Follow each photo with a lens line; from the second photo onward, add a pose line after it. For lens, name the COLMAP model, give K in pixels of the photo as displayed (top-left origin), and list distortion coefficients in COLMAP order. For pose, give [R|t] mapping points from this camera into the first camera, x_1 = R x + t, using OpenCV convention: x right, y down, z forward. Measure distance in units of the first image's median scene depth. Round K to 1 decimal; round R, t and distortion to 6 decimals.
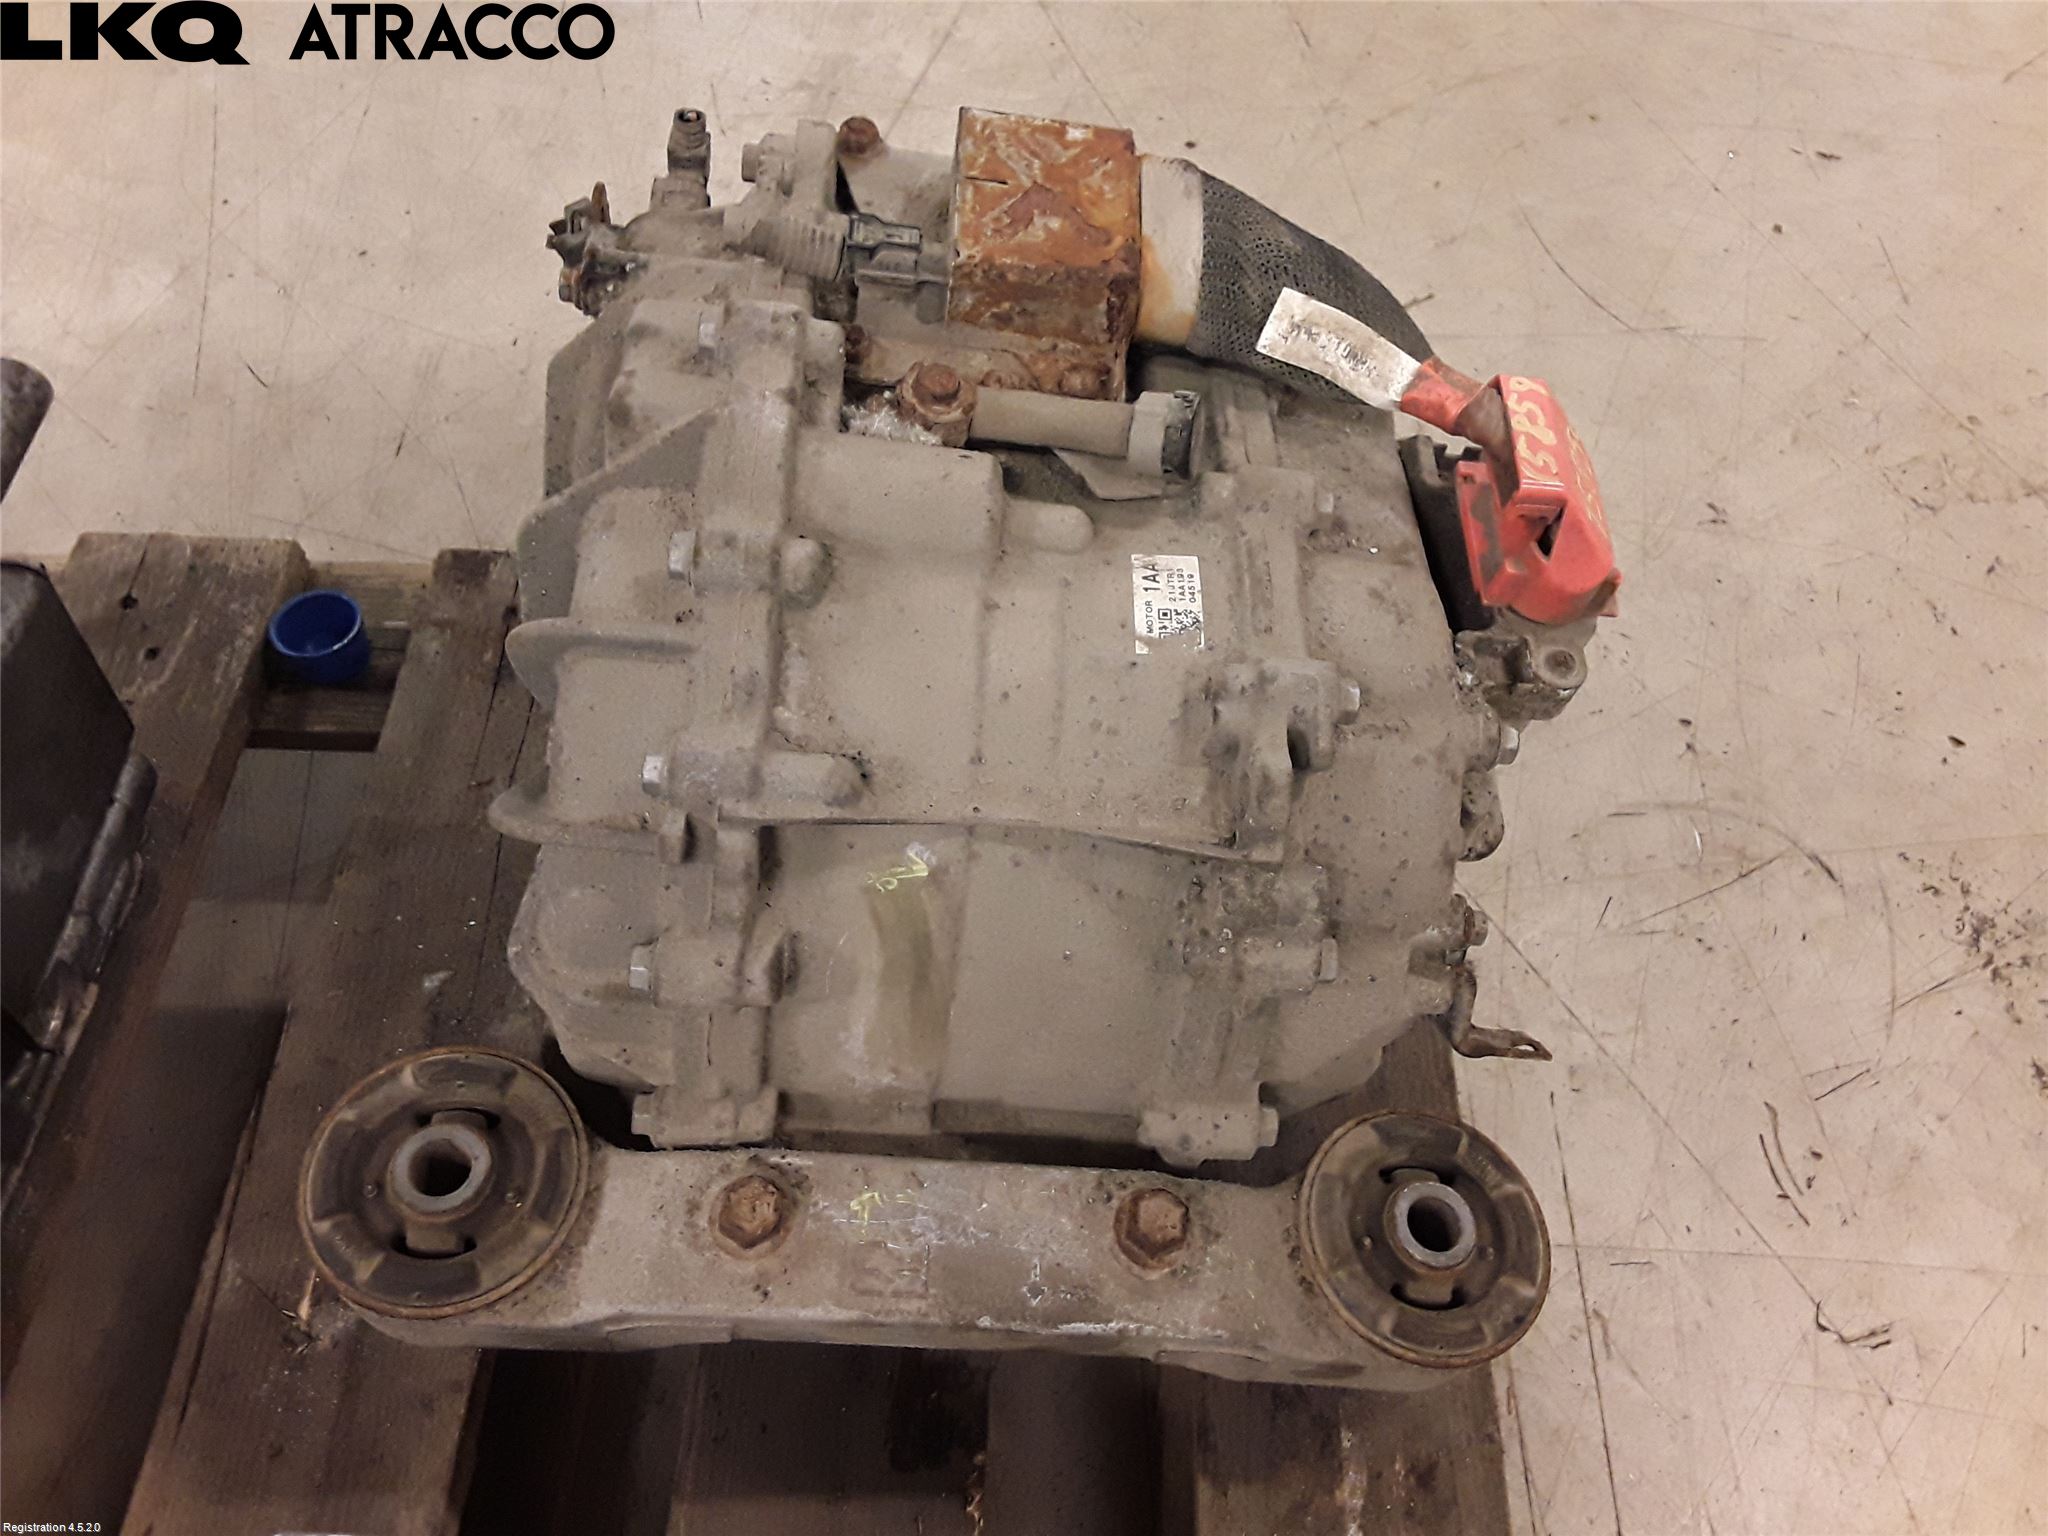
lens RADIAL K [[1636.8, 0, 1061.2], [0, 1636.8, 717.1], [0, 0, 1]] dist [0.105546, -0.166769]
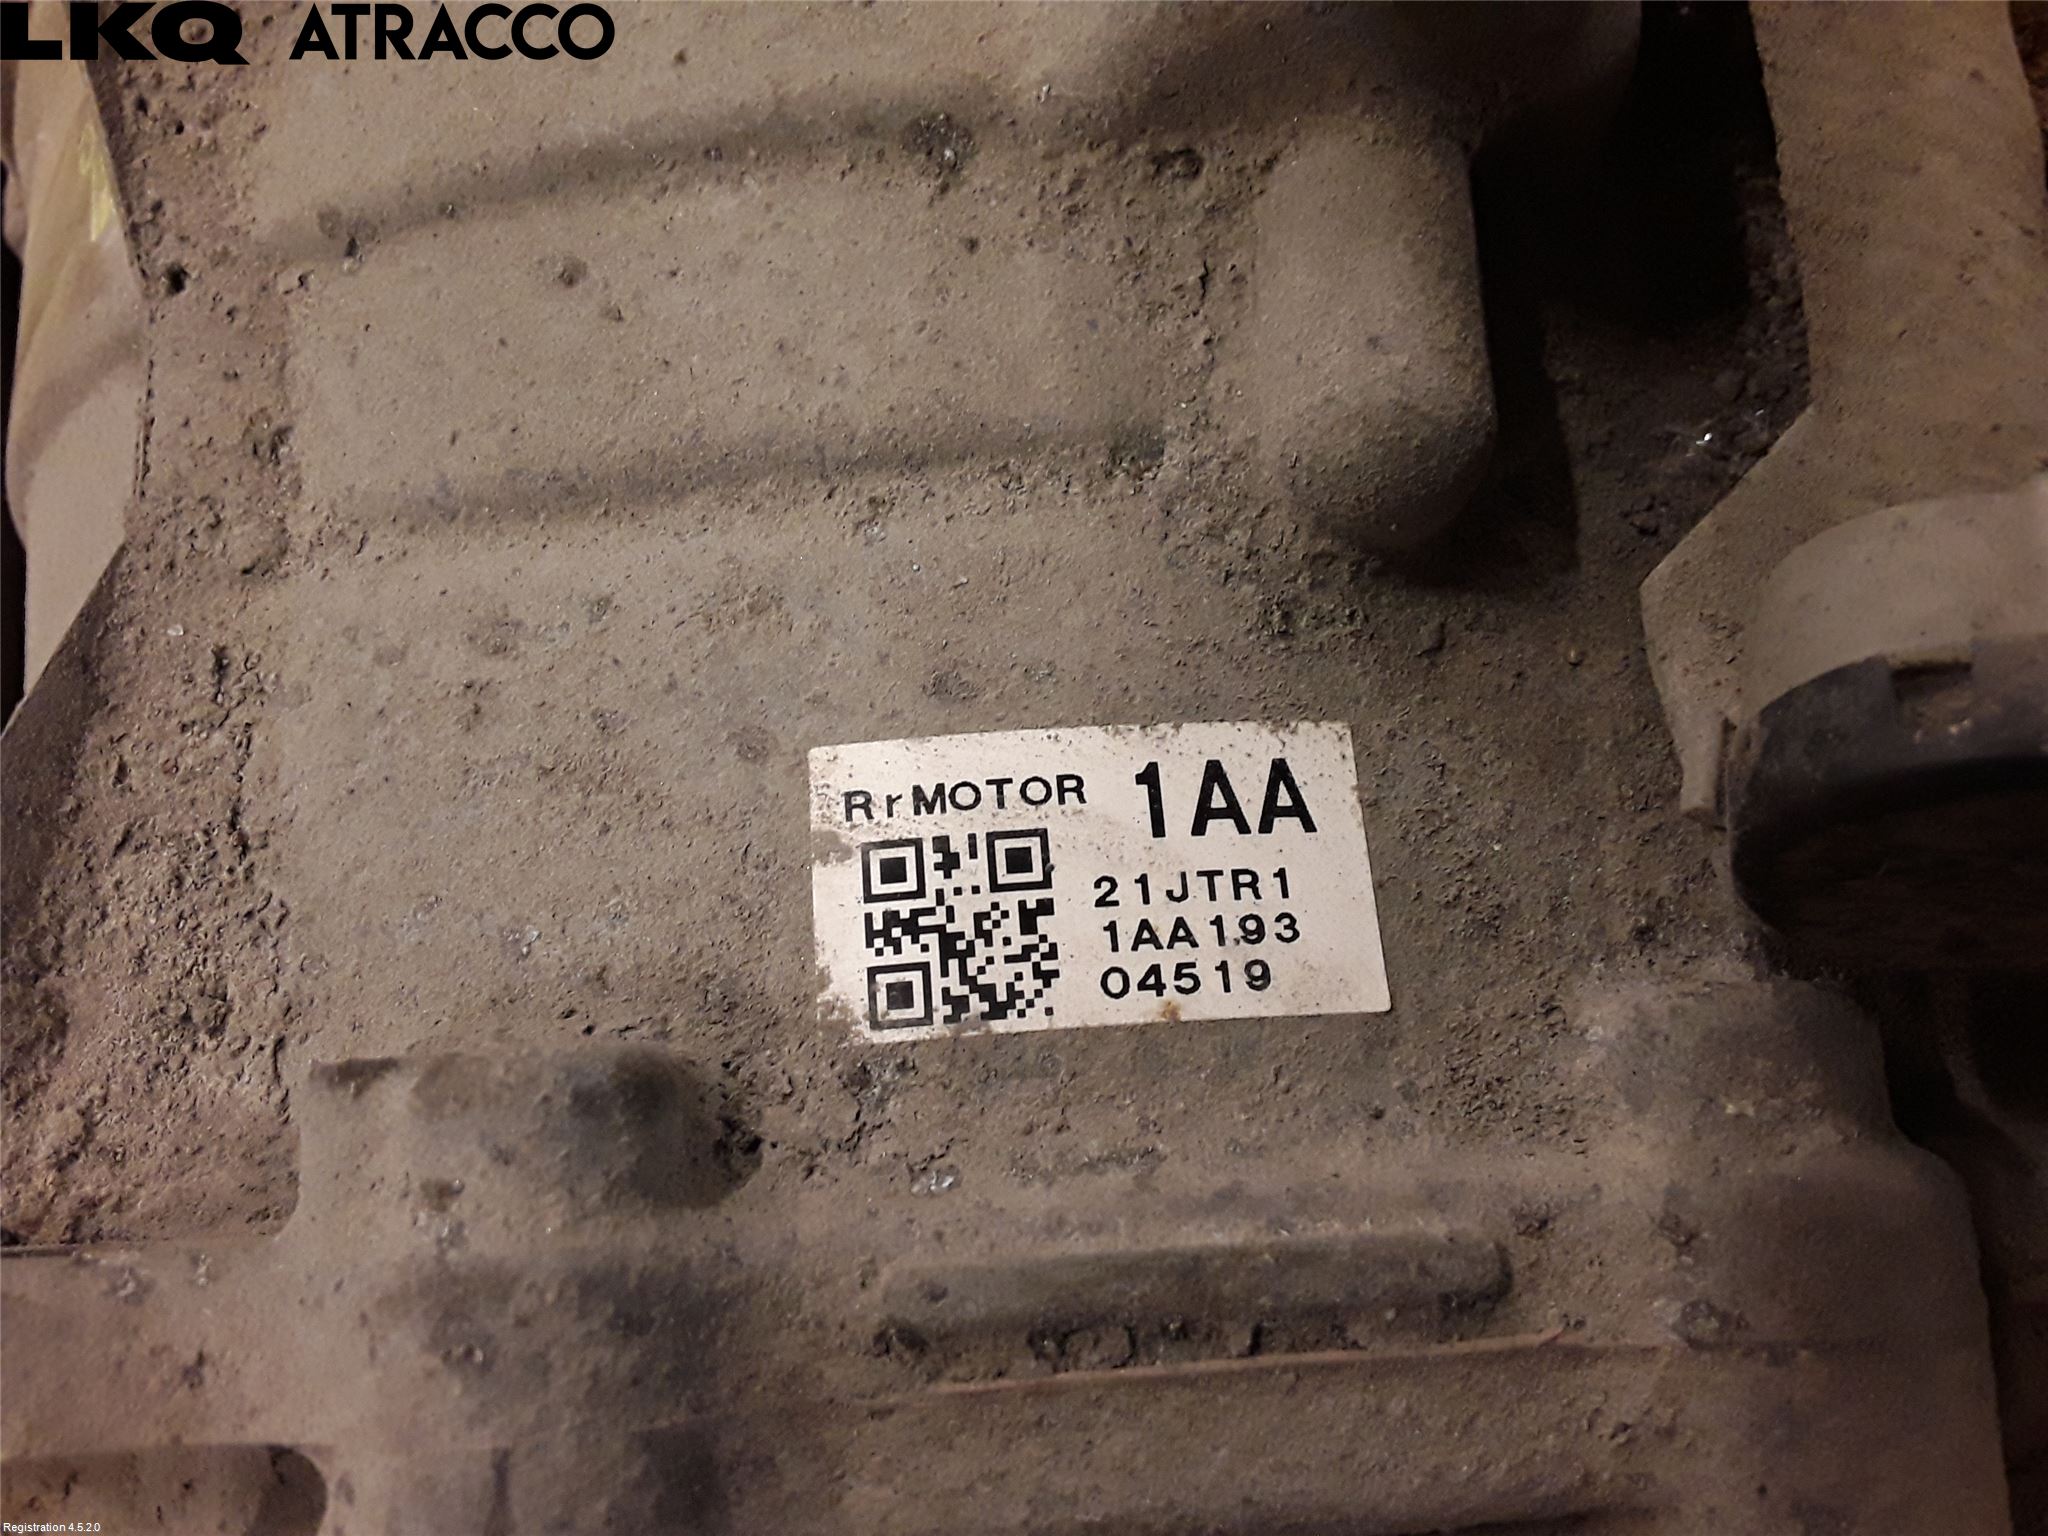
lens RADIAL K [[1677.0, 0, 1057.3], [0, 1677.0, 763.6], [0, 0, 1]] dist [0.110217, -0.227062]
pose [[0.075386, 0.925944, -0.370061, 0.134542], [-0.872204, 0.241103, 0.425594, -0.165884], [0.483299, 0.290685, 0.825787, 0.798283]]
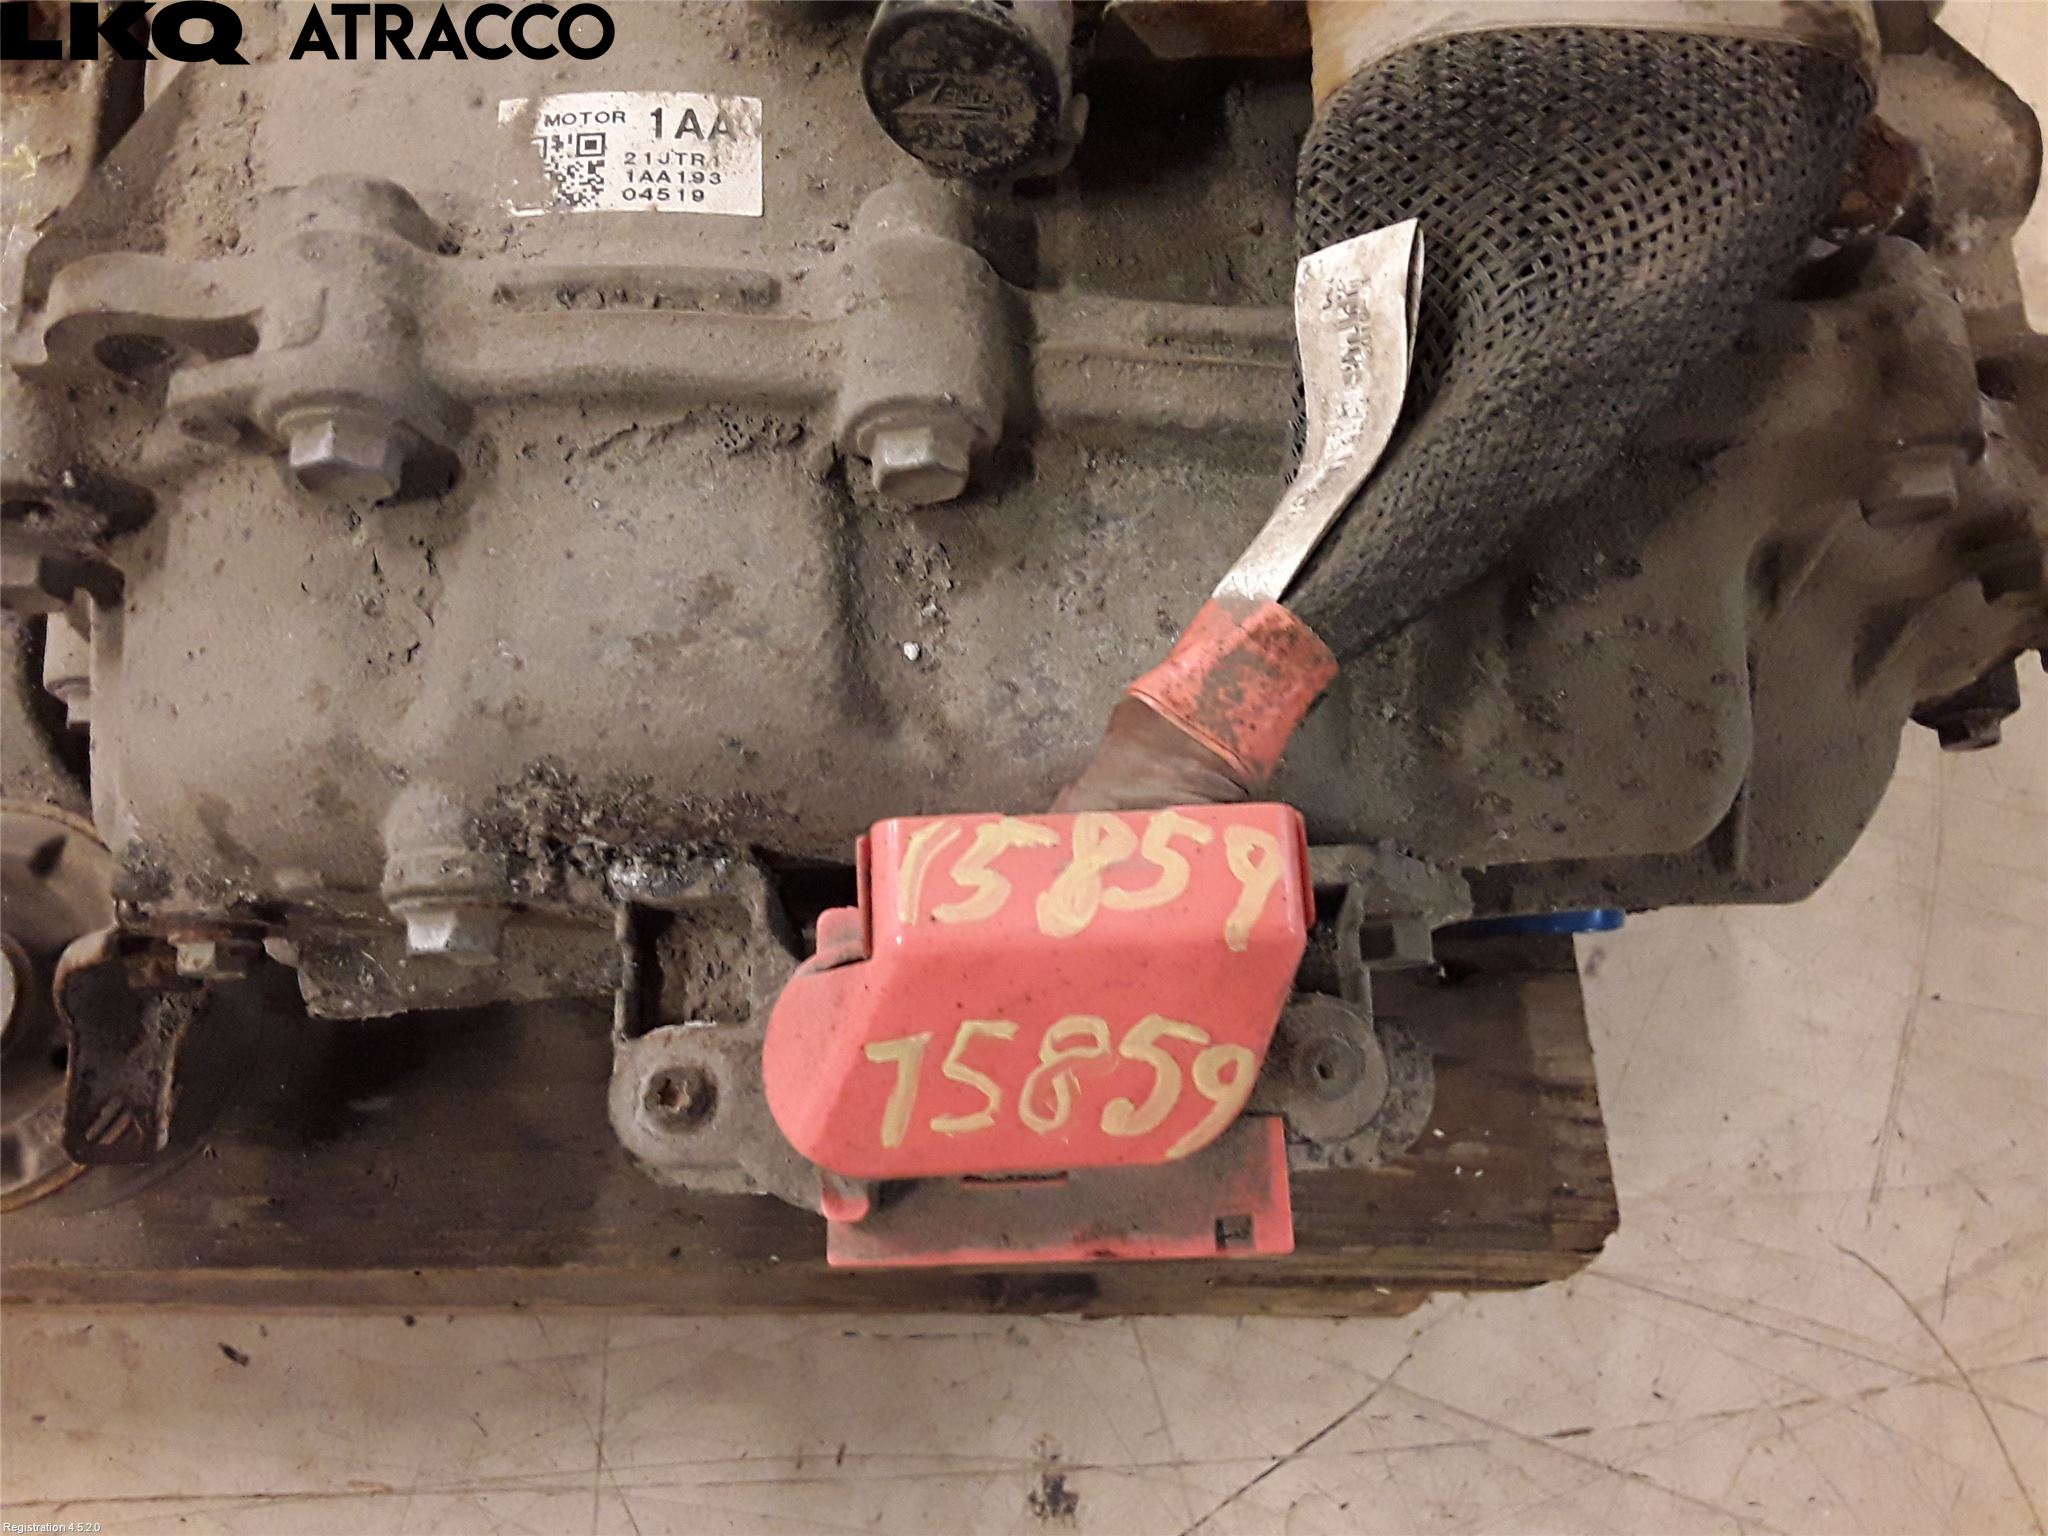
lens RADIAL K [[1669.1, 0, 1054.3], [0, 1669.1, 769.9], [0, 0, 1]] dist [0.110804, -0.186606]
pose [[0.042385, 0.916319, -0.398201, 0.431239], [-0.850601, 0.242168, 0.466726, -0.362660], [0.524101, 0.318928, 0.789685, 0.725993]]
